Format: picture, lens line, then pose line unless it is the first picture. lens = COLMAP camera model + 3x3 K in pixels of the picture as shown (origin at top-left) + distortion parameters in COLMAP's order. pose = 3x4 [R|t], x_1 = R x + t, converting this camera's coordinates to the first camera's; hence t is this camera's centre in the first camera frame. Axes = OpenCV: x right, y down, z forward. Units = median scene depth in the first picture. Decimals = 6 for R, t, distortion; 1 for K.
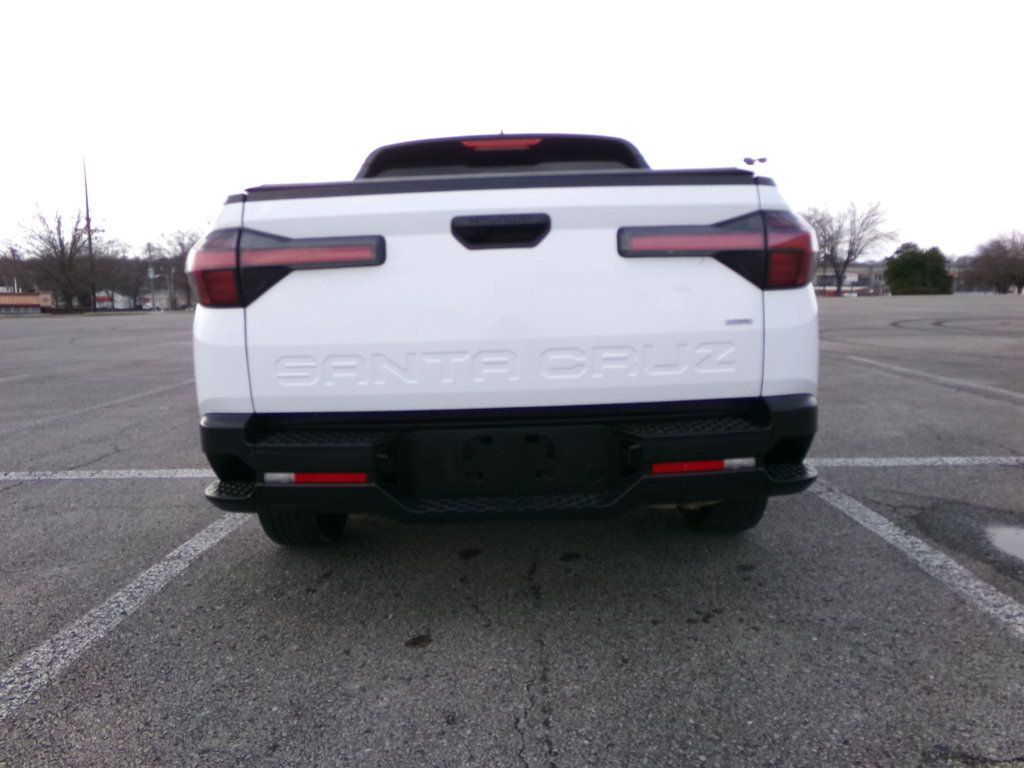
lens RADIAL K [[704.5, 0, 512.0], [0, 704.5, 384.0], [0, 0, 1]] dist [-0.054981, 0.102225]
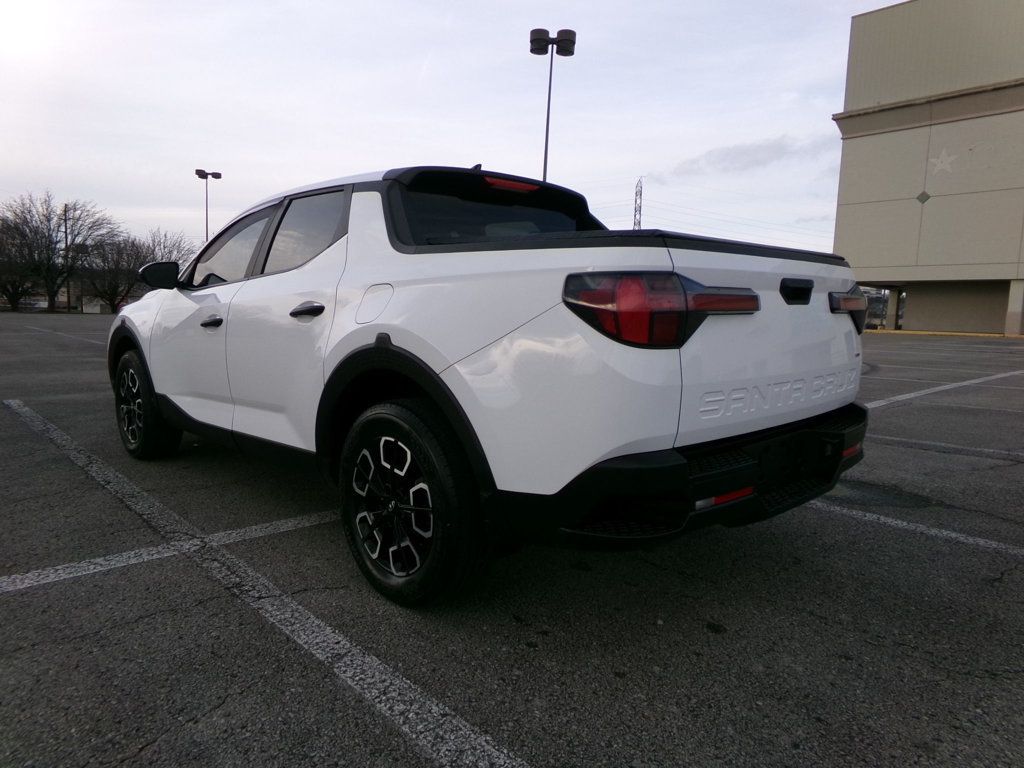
lens RADIAL K [[704.5, 0, 512.0], [0, 704.5, 384.0], [0, 0, 1]] dist [-0.054981, 0.102225]
pose [[0.718110, -0.046550, 0.694371, -1.299661], [0.062286, 0.998055, 0.002494, -0.074318], [-0.693136, 0.041459, 0.719613, 0.412490]]
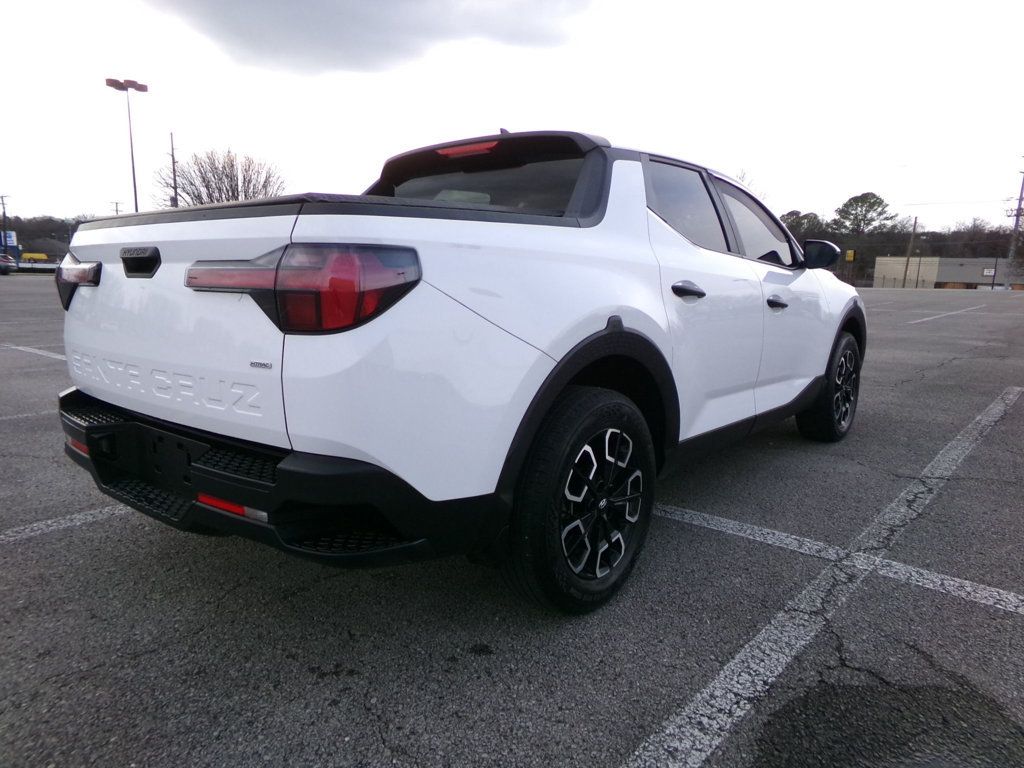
lens RADIAL K [[704.5, 0, 512.0], [0, 704.5, 384.0], [0, 0, 1]] dist [-0.054981, 0.102225]
pose [[0.772903, 0.135458, -0.619897, 1.147733], [-0.113602, 0.990703, 0.074844, -0.169578], [0.624272, 0.012574, 0.781106, 0.480811]]
